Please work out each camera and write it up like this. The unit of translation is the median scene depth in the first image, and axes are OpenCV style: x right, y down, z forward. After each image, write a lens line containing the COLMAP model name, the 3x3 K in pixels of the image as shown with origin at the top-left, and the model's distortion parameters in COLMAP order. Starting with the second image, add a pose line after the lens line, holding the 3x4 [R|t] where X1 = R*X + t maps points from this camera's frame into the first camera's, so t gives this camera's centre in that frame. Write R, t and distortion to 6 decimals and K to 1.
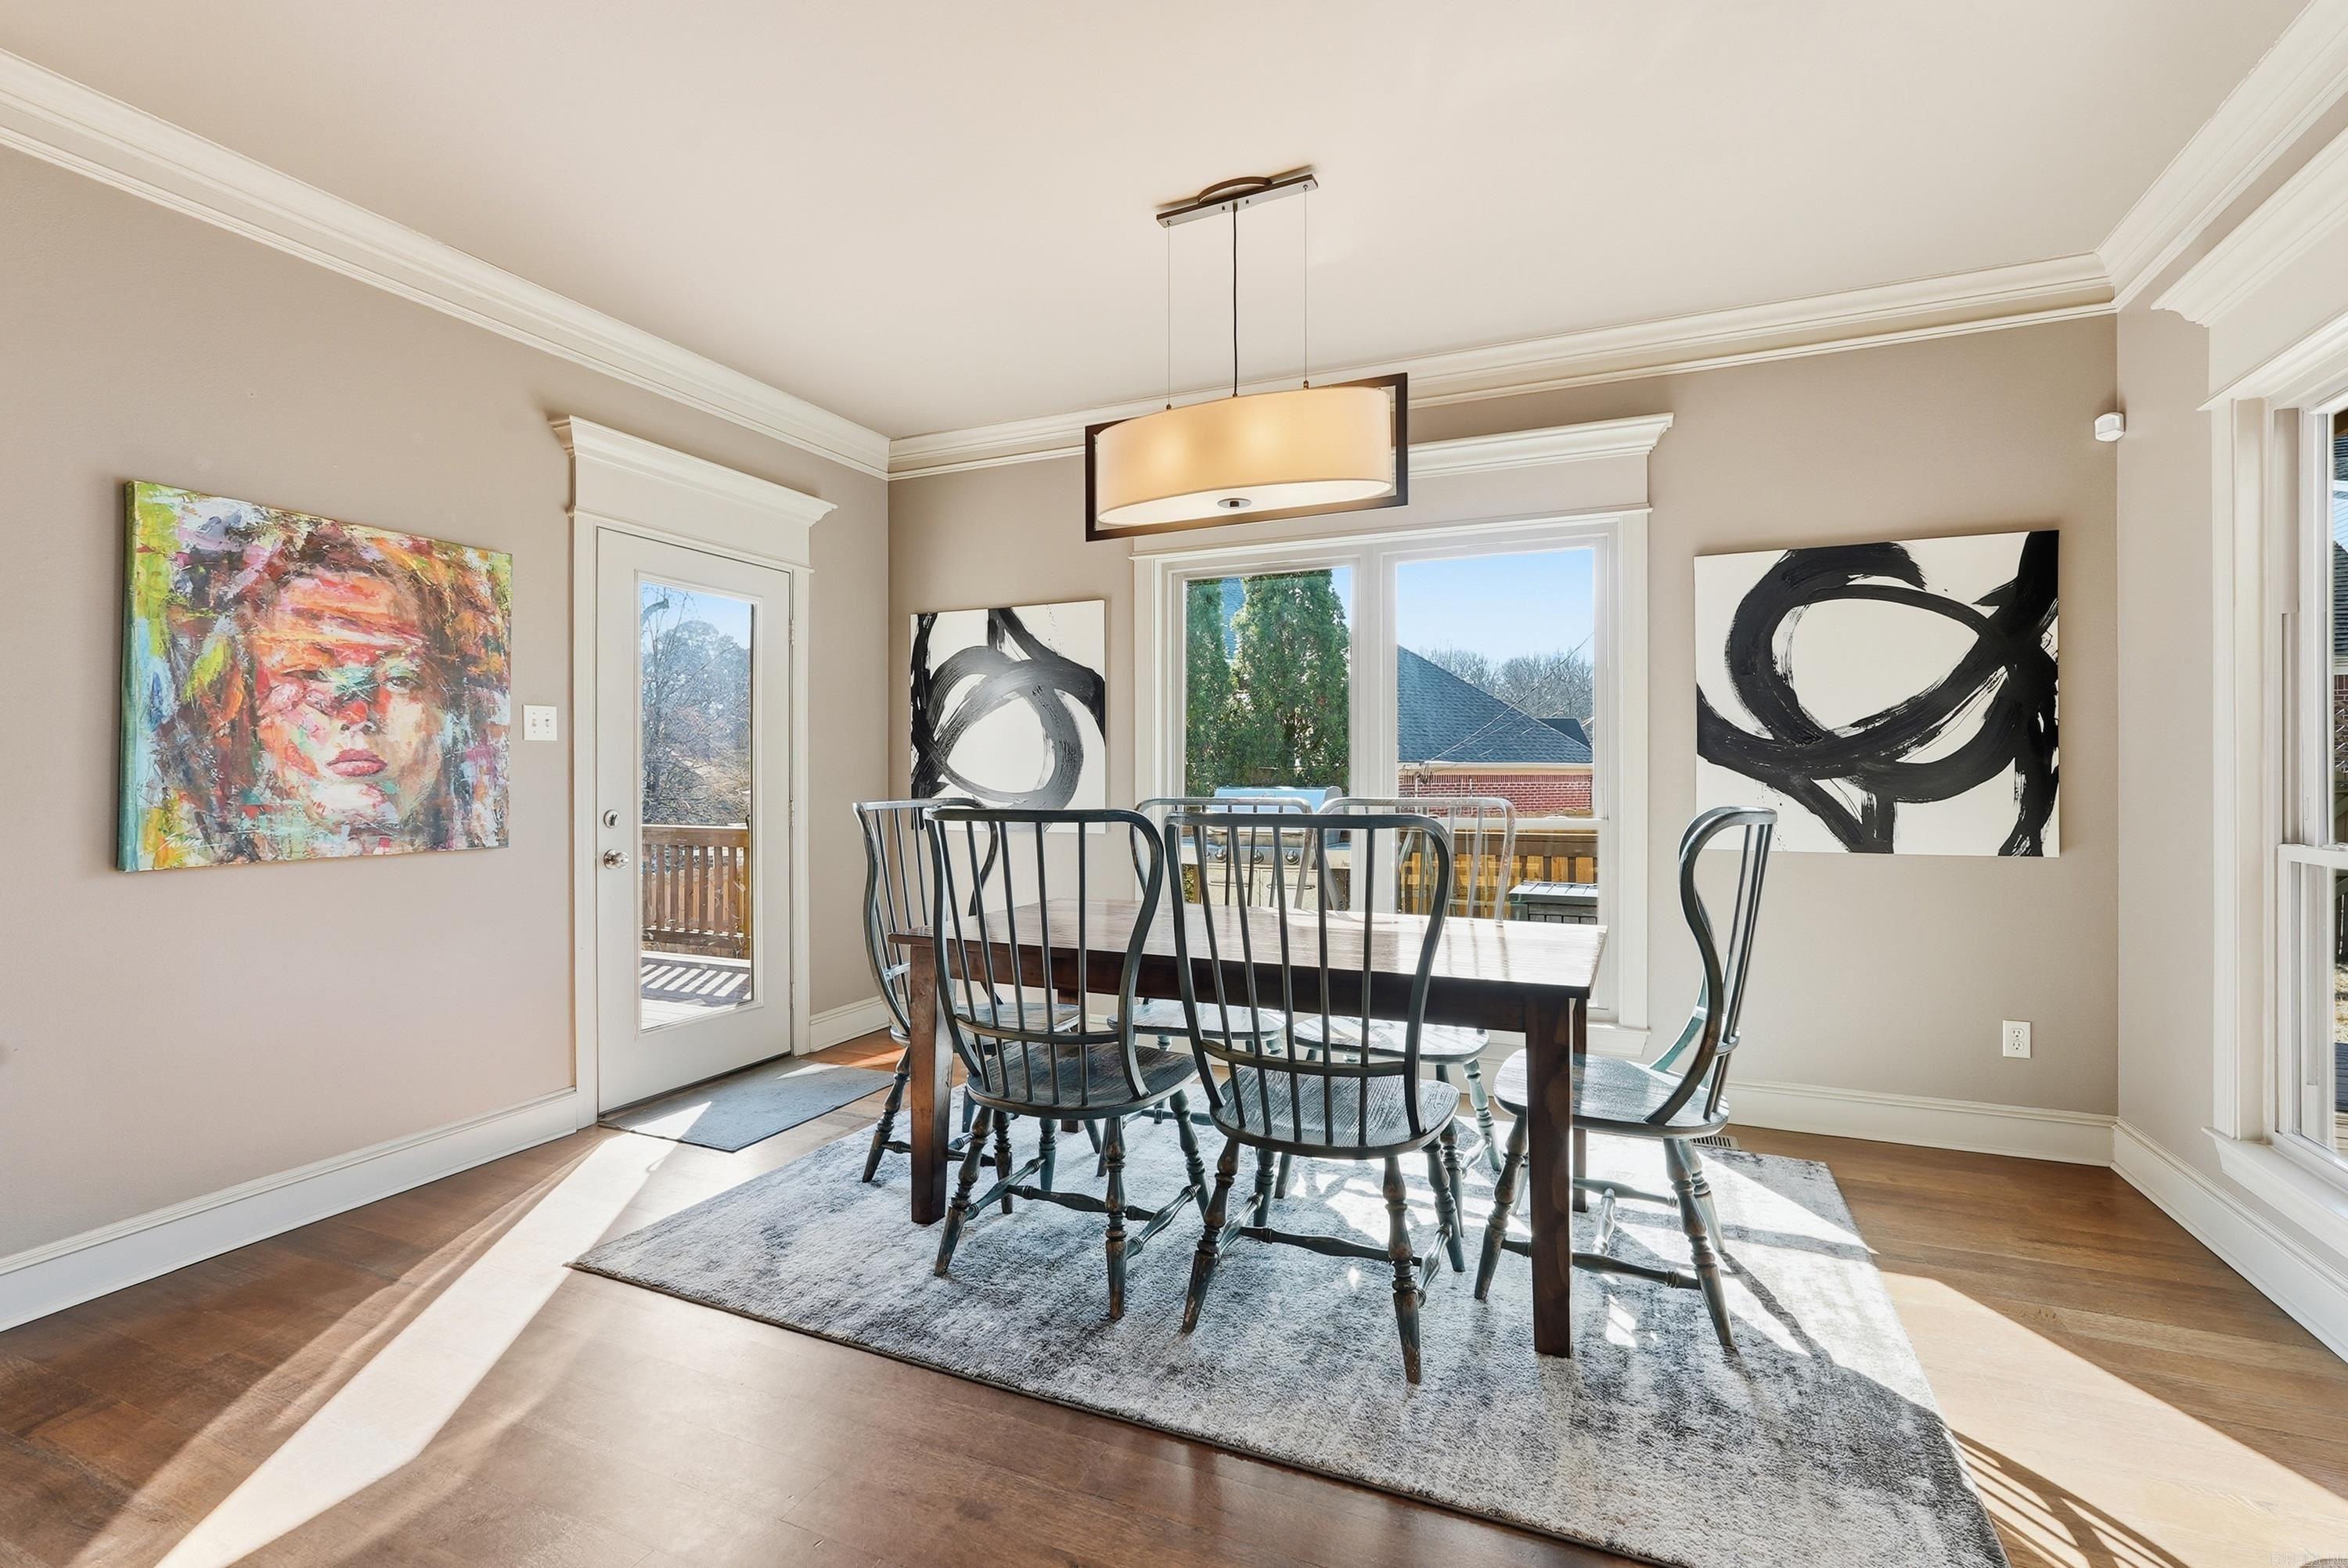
lens RADIAL K [[1052.8, 0, 1182.2], [0, 1052.8, 773.3], [0, 0, 1]] dist [-0.011121, 0.004901]
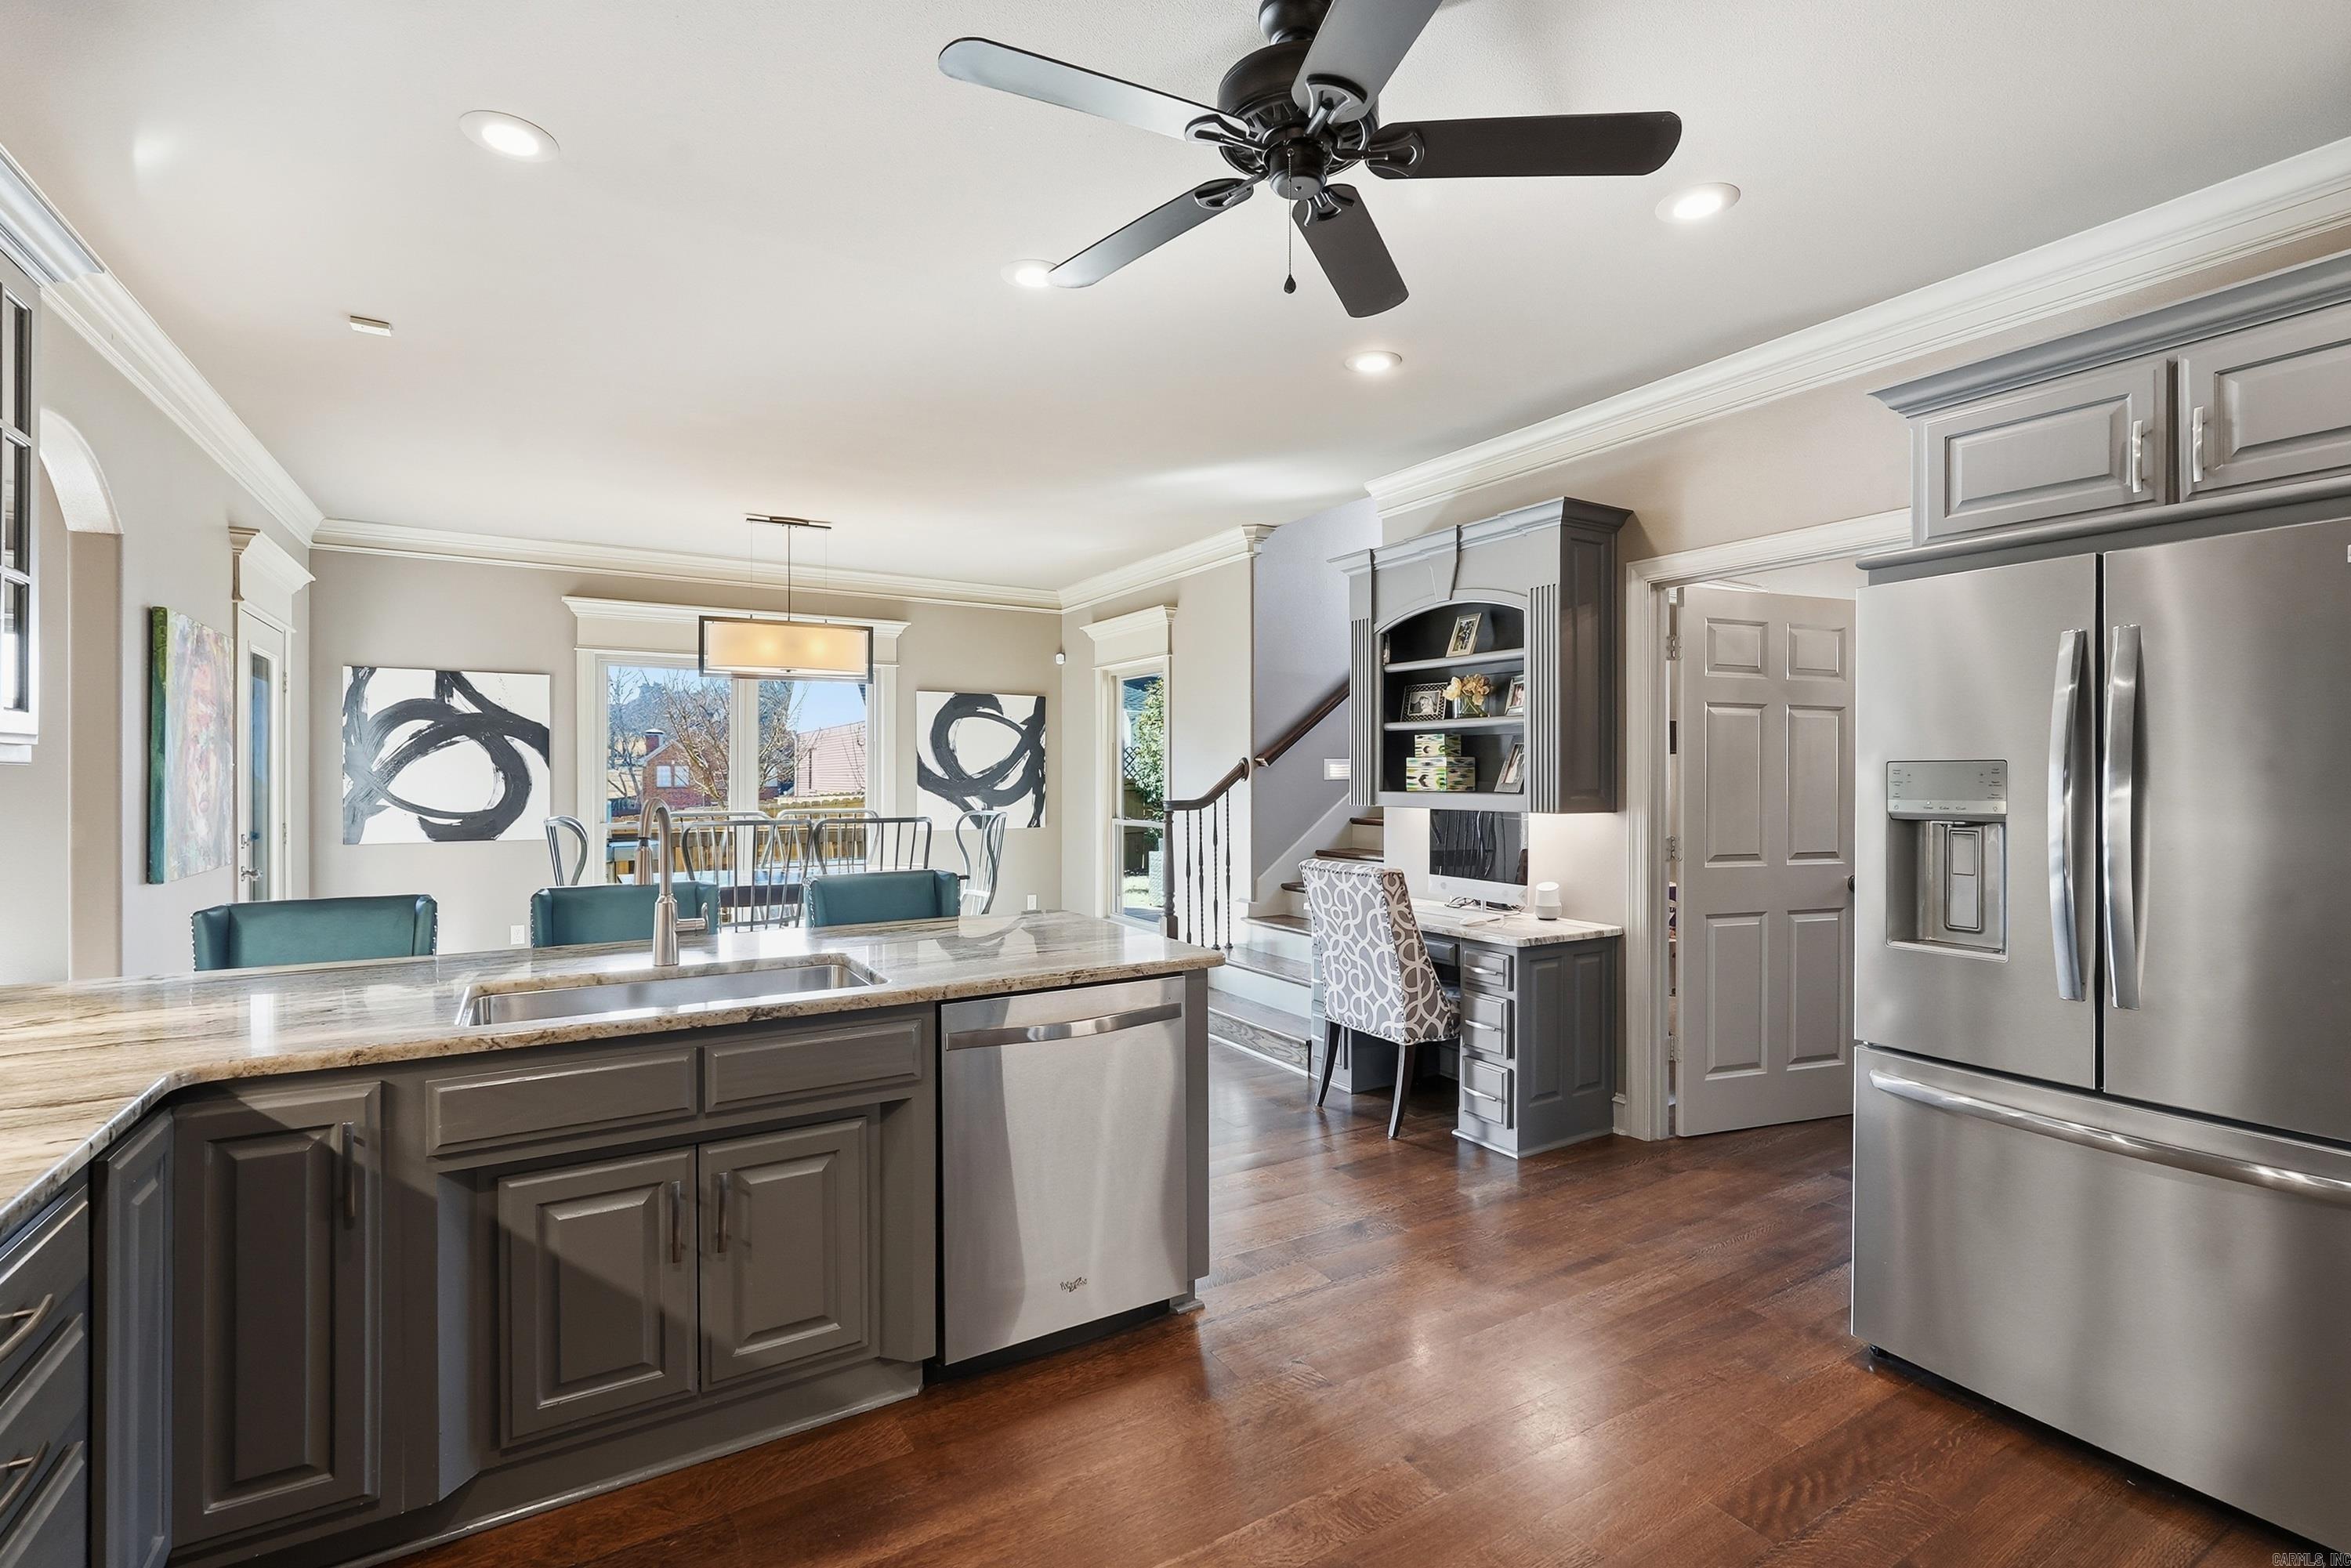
lens RADIAL K [[1054.2, 0, 1167.7], [0, 1054.2, 777.3], [0, 0, 1]] dist [-0.011121, 0.004901]
pose [[0.583001, -0.000770, 0.812471, -0.982810], [-0.006155, 0.999967, 0.005365, -0.051439], [-0.812448, -0.008129, 0.582976, -0.670658]]
